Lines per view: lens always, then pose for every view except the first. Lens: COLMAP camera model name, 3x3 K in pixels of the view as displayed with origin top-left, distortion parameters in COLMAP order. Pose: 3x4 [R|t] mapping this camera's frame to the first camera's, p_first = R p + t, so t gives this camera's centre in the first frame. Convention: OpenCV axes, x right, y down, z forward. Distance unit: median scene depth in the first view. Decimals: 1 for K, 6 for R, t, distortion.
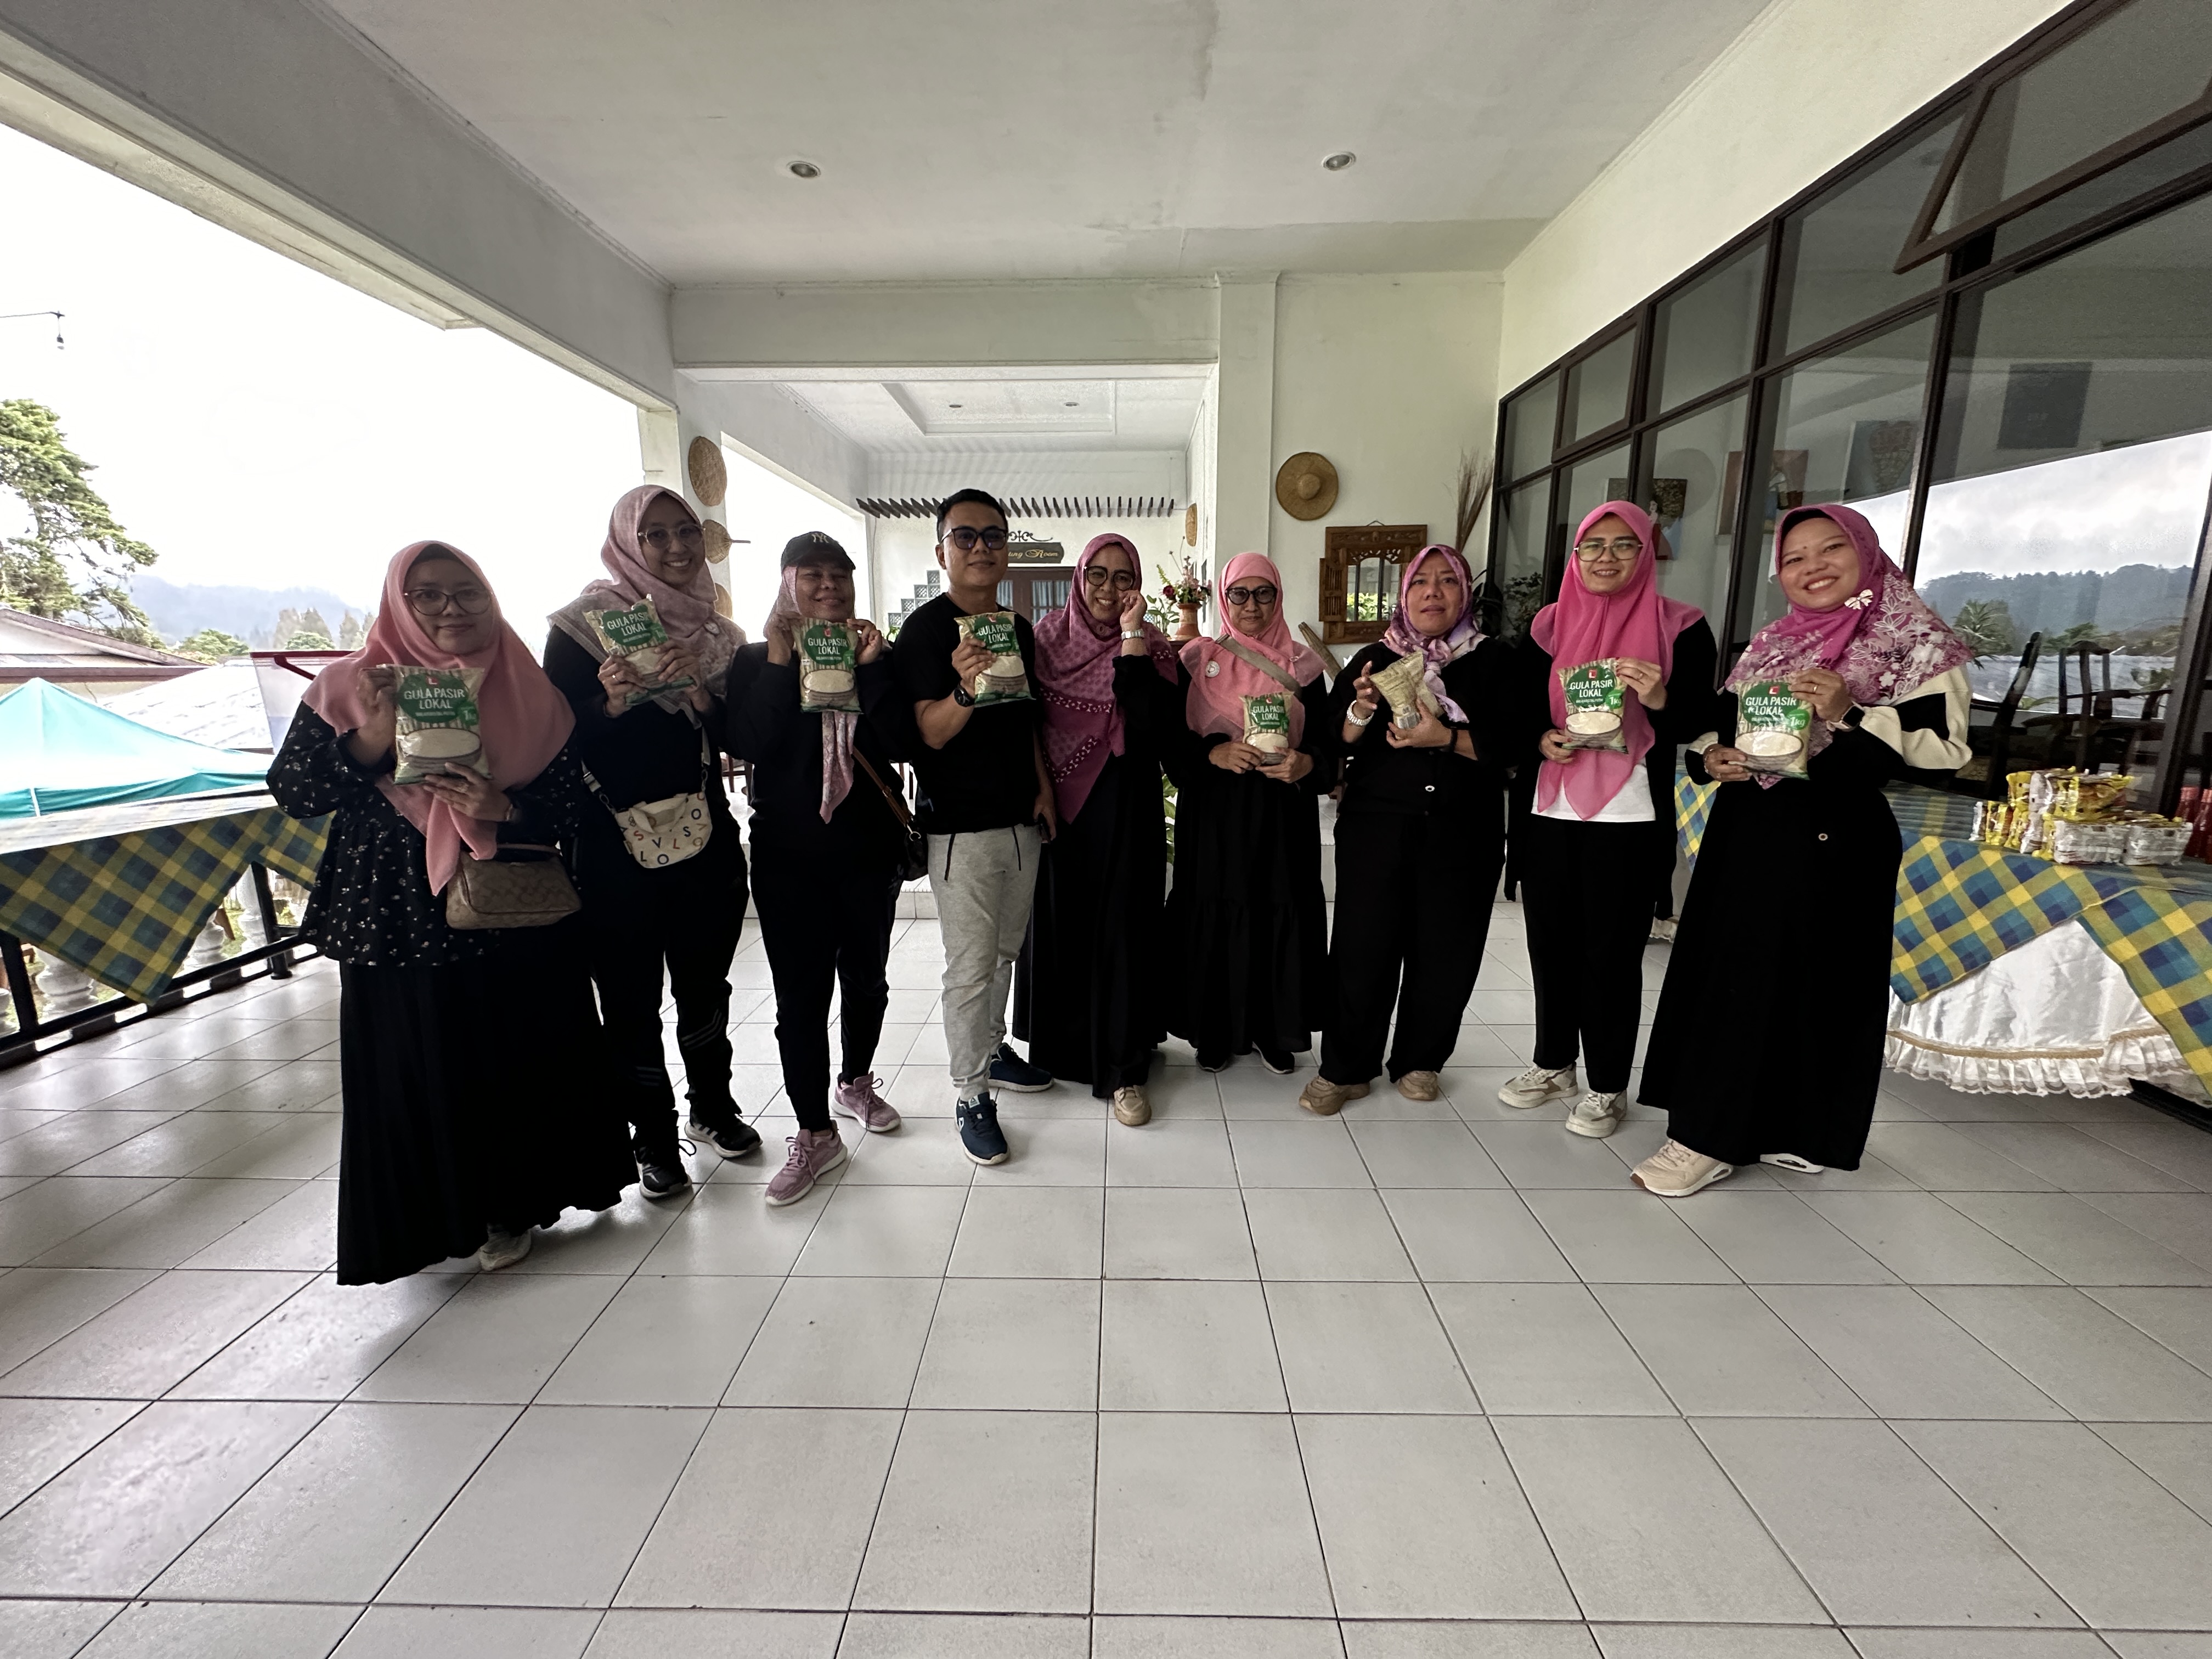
lens RADIAL K [[878.5, 0, 1107.1], [0, 878.5, 829.3], [0, 0, 1]] dist [-0.001688, 0.000139]
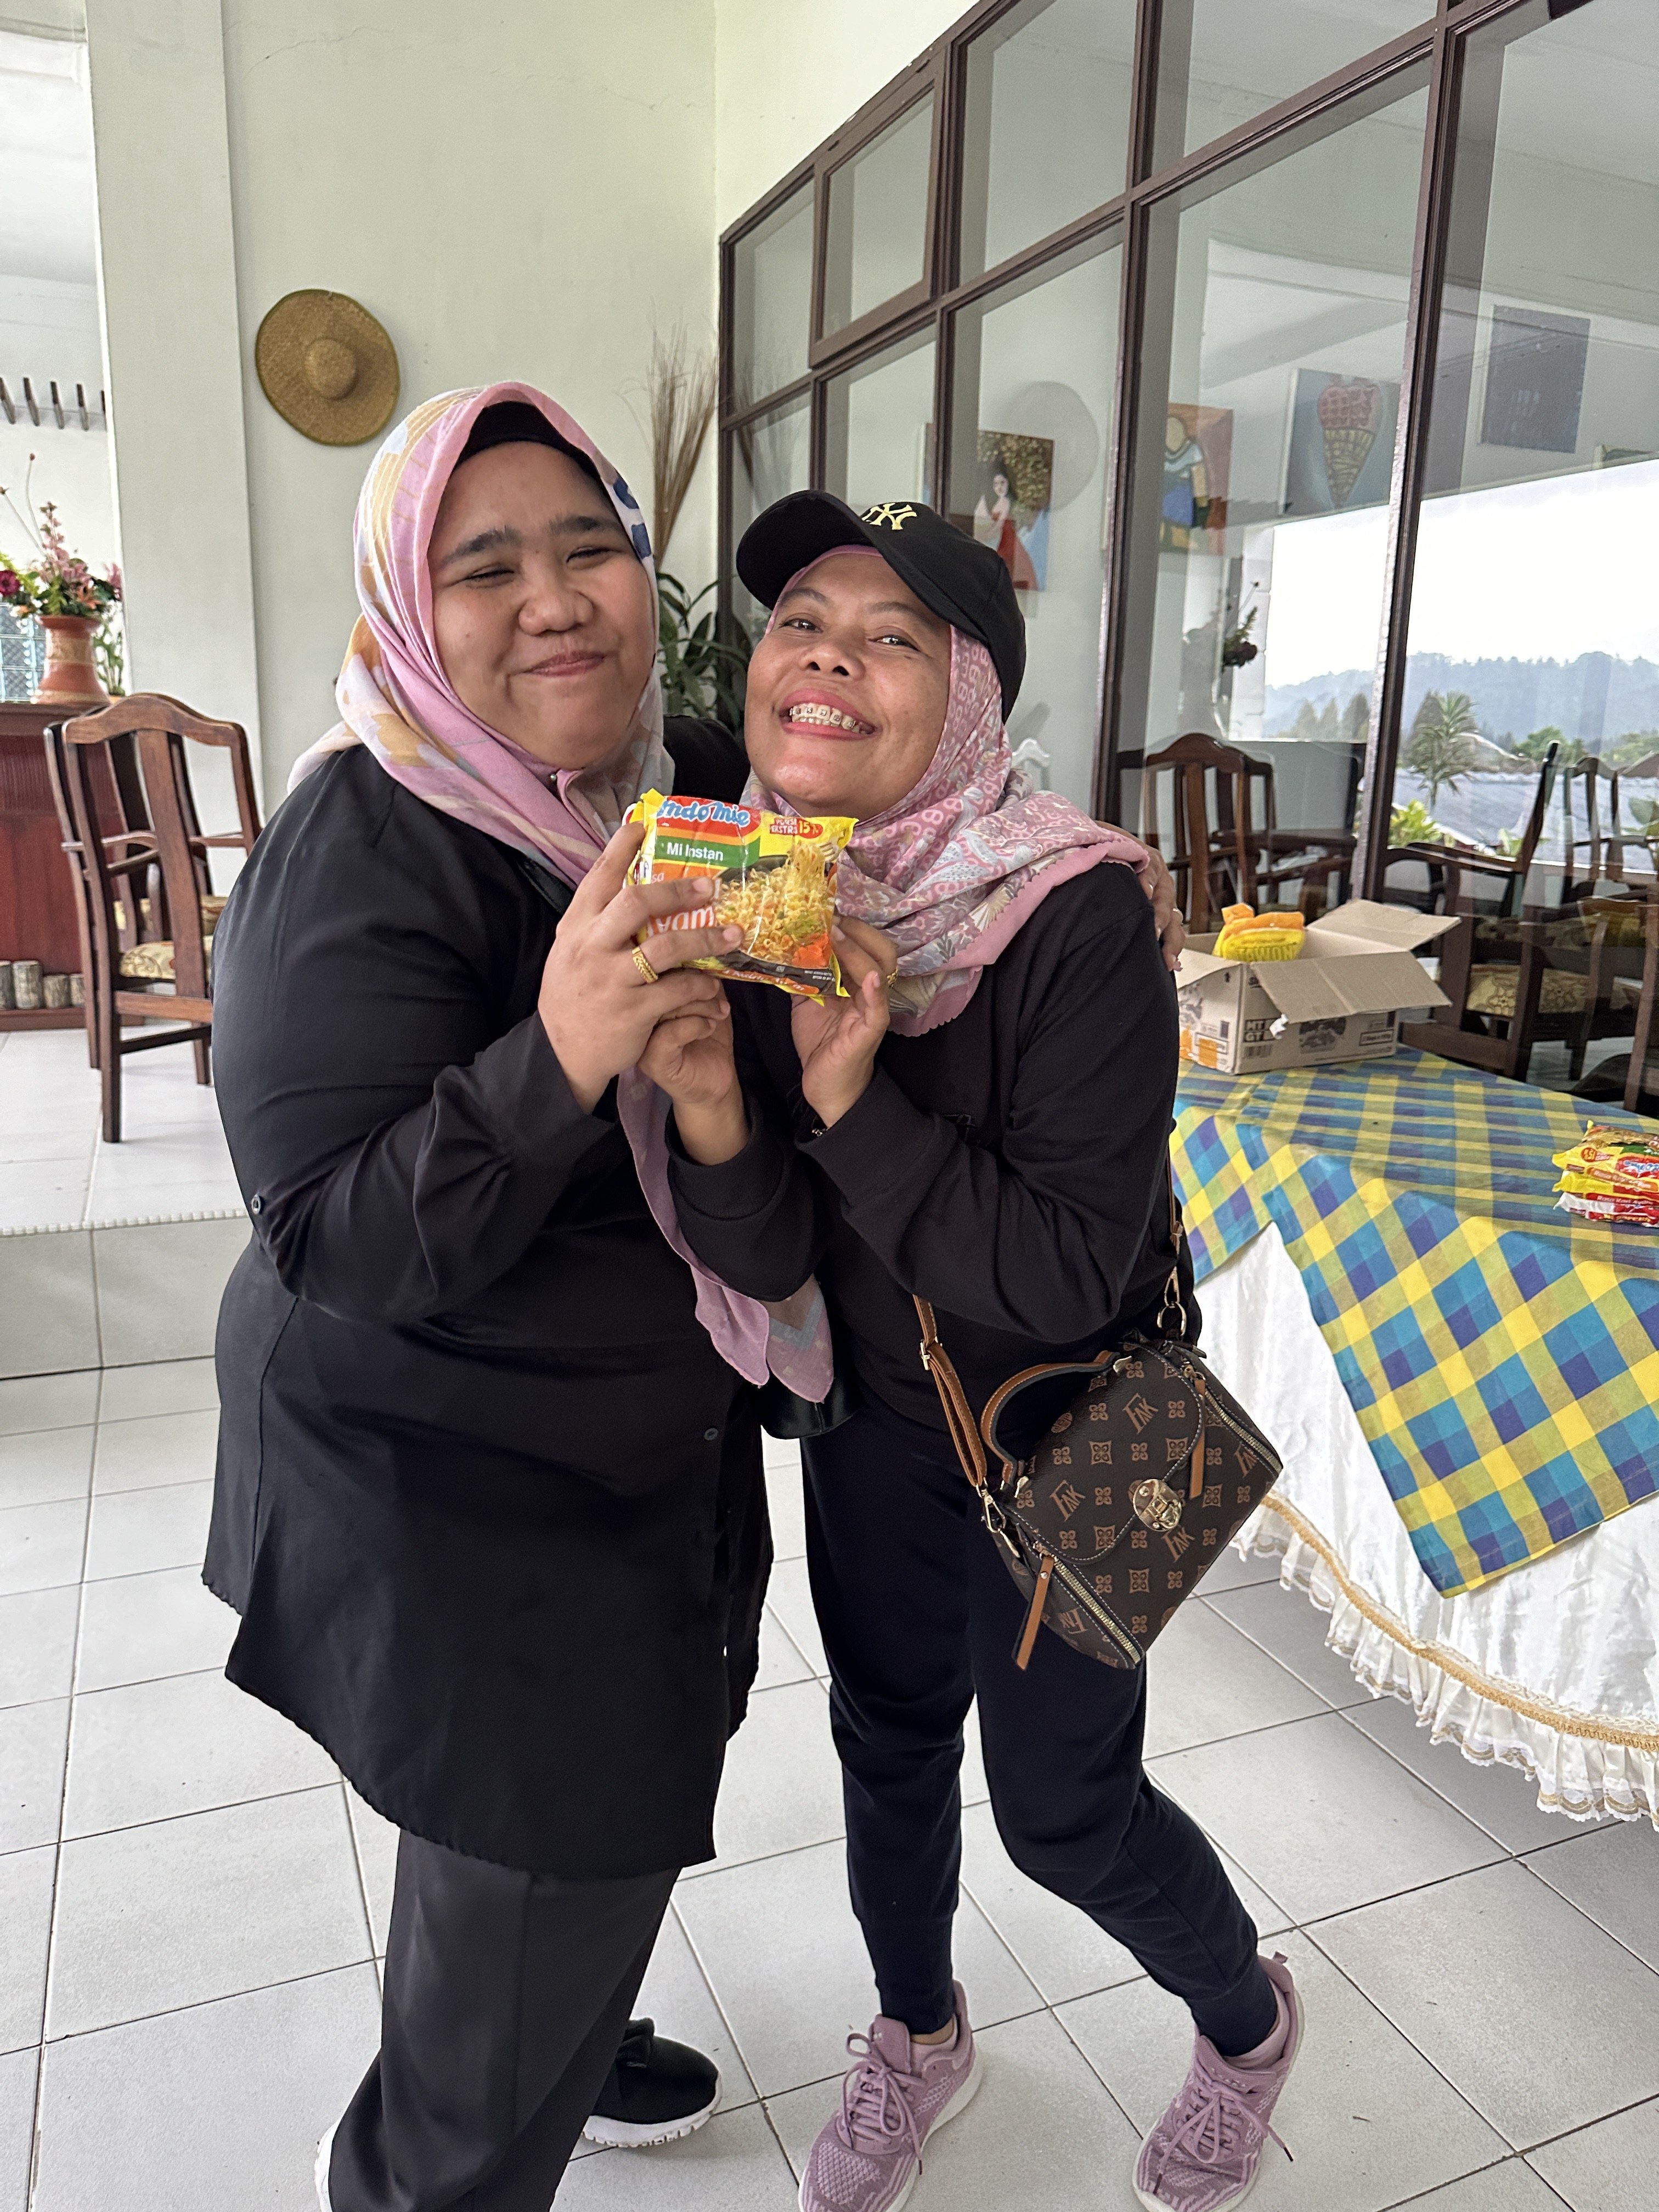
lens RADIAL K [[1566.5, 0, 829.5], [0, 1566.5, 1106.0], [0, 0, 1]] dist [0.036647, -0.045372]
pose [[0.917179, -0.062779, 0.393498, 0.125581], [0.050053, 0.997841, 0.042530, -0.035281], [-0.395319, -0.019312, 0.918341, 0.151720]]
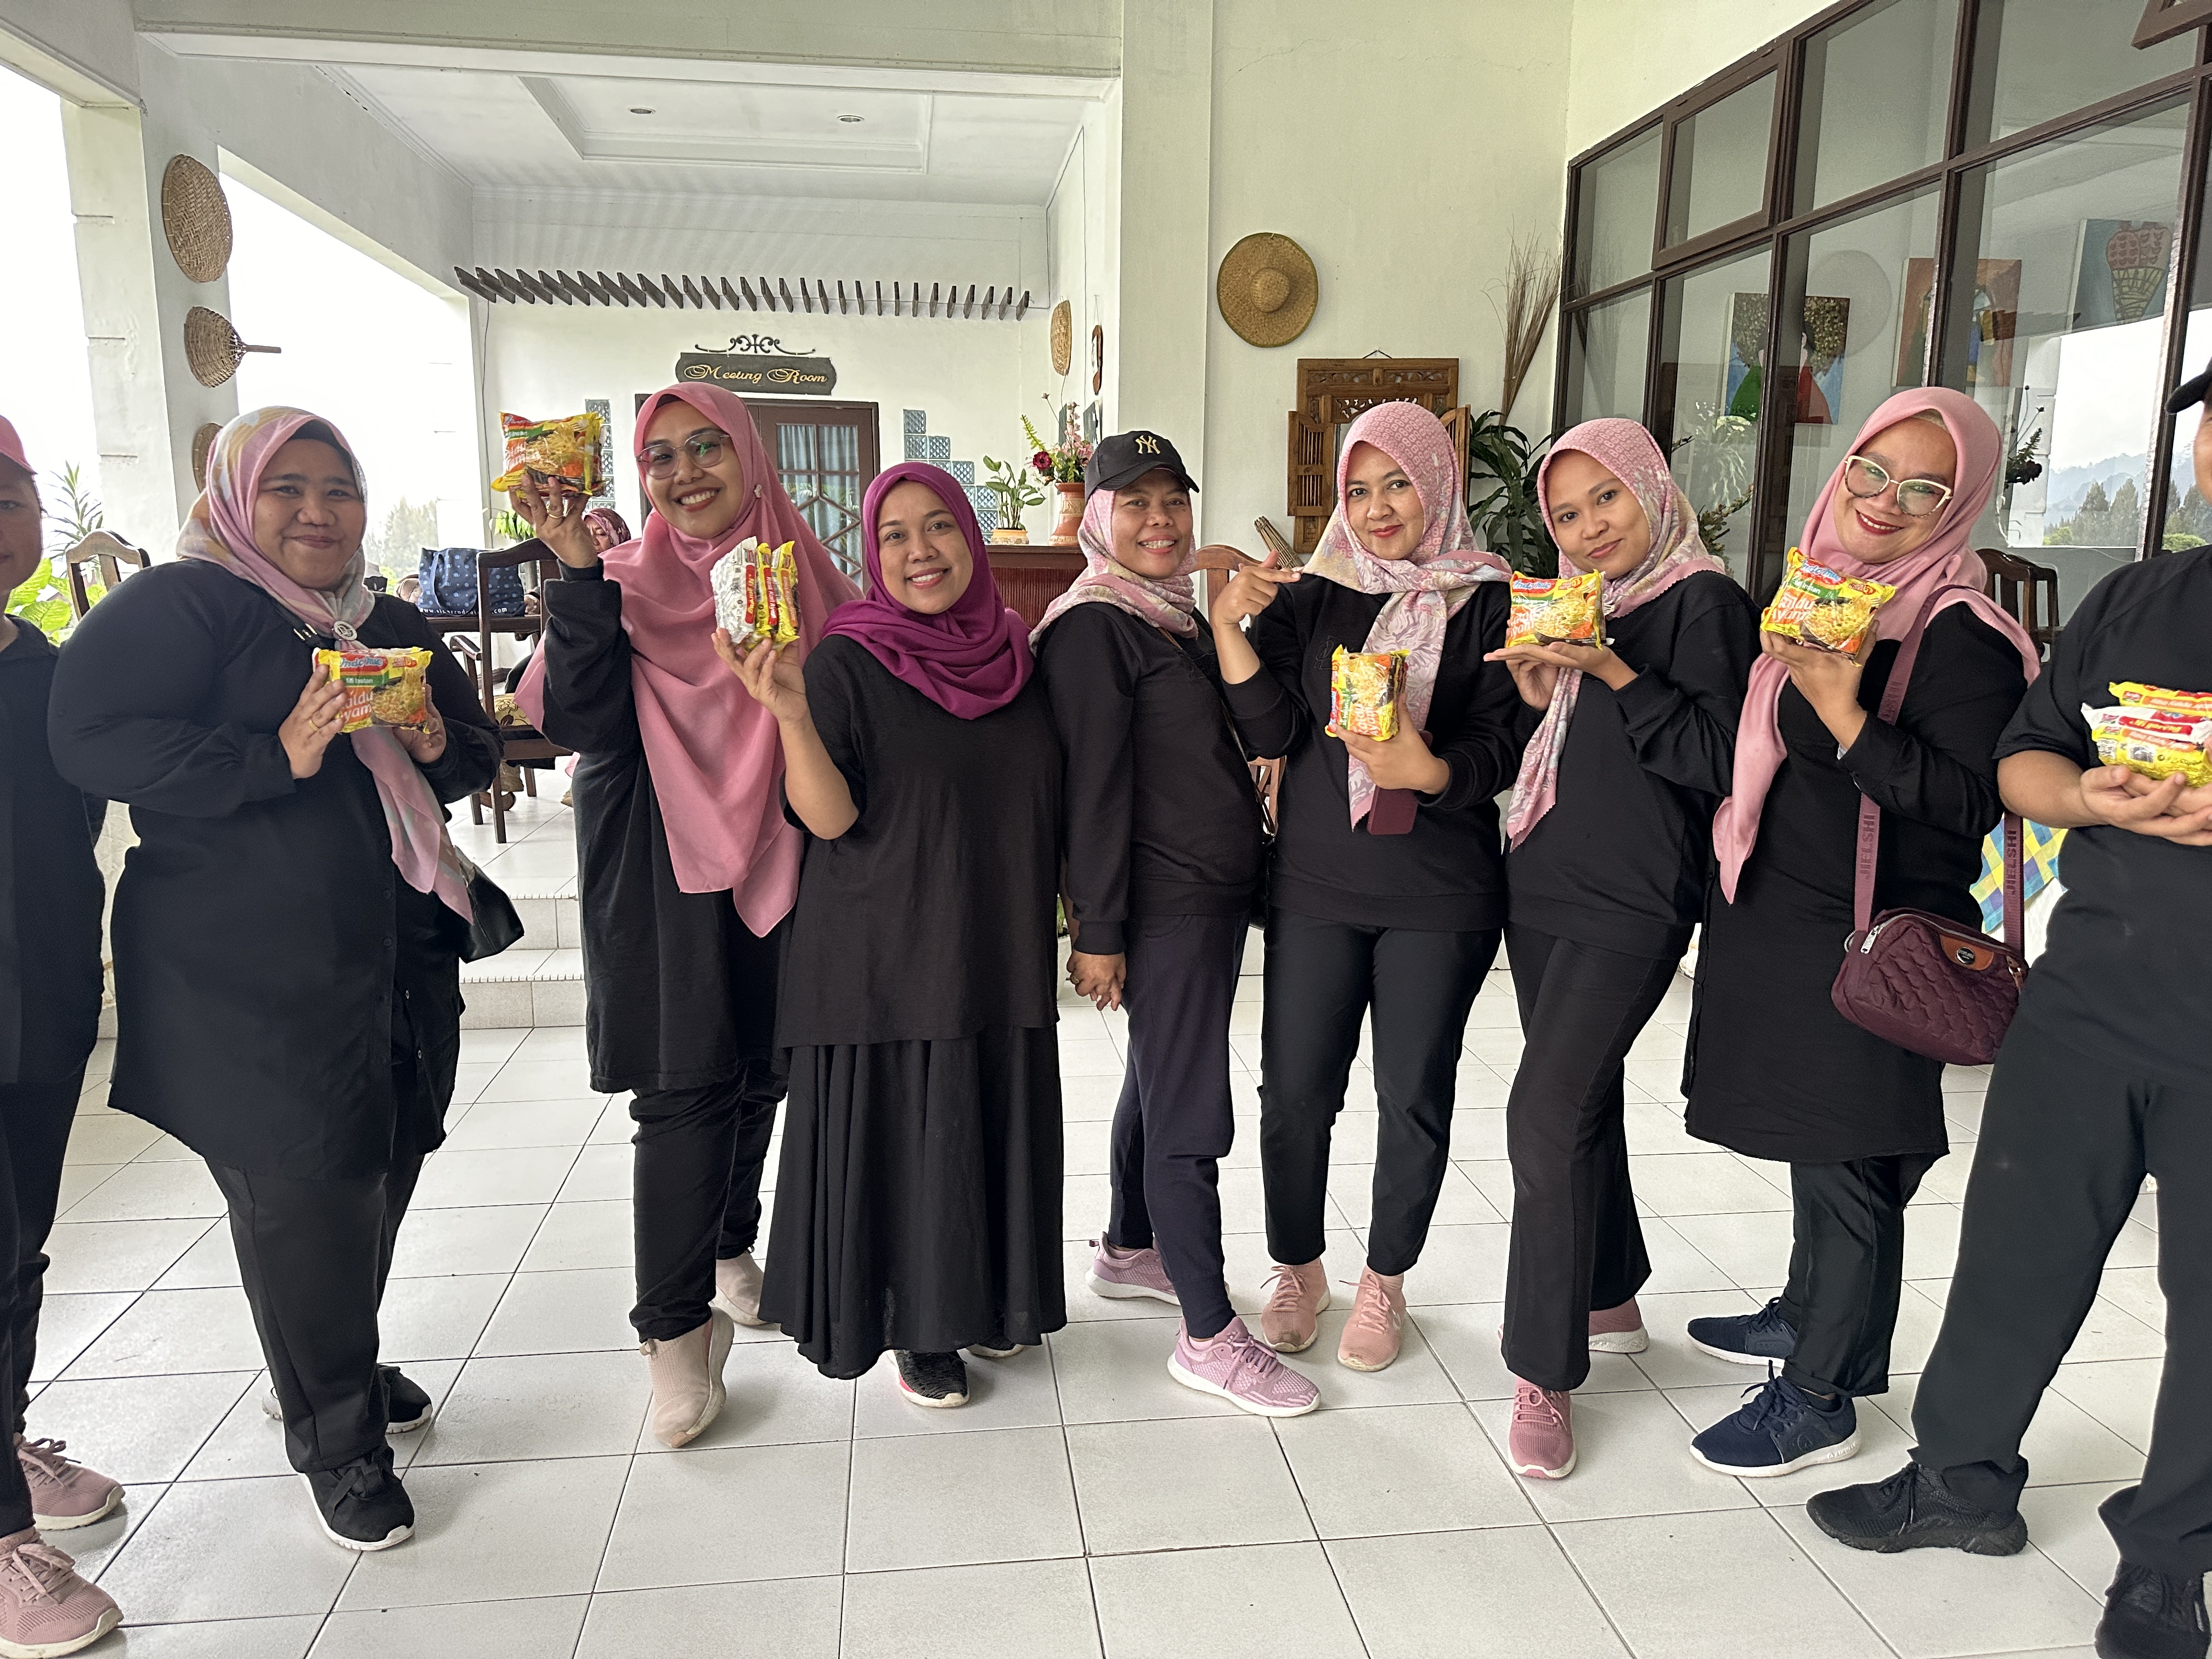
lens RADIAL K [[1556.0, 0, 1106.9], [0, 1556.0, 848.6], [0, 0, 1]] dist [0.054745, -0.061915]
pose [[0.989543, -0.015614, 0.143394, -0.044495], [0.016078, 0.999869, -0.002078, -0.005278], [-0.143342, 0.004362, 0.989664, -0.053861]]
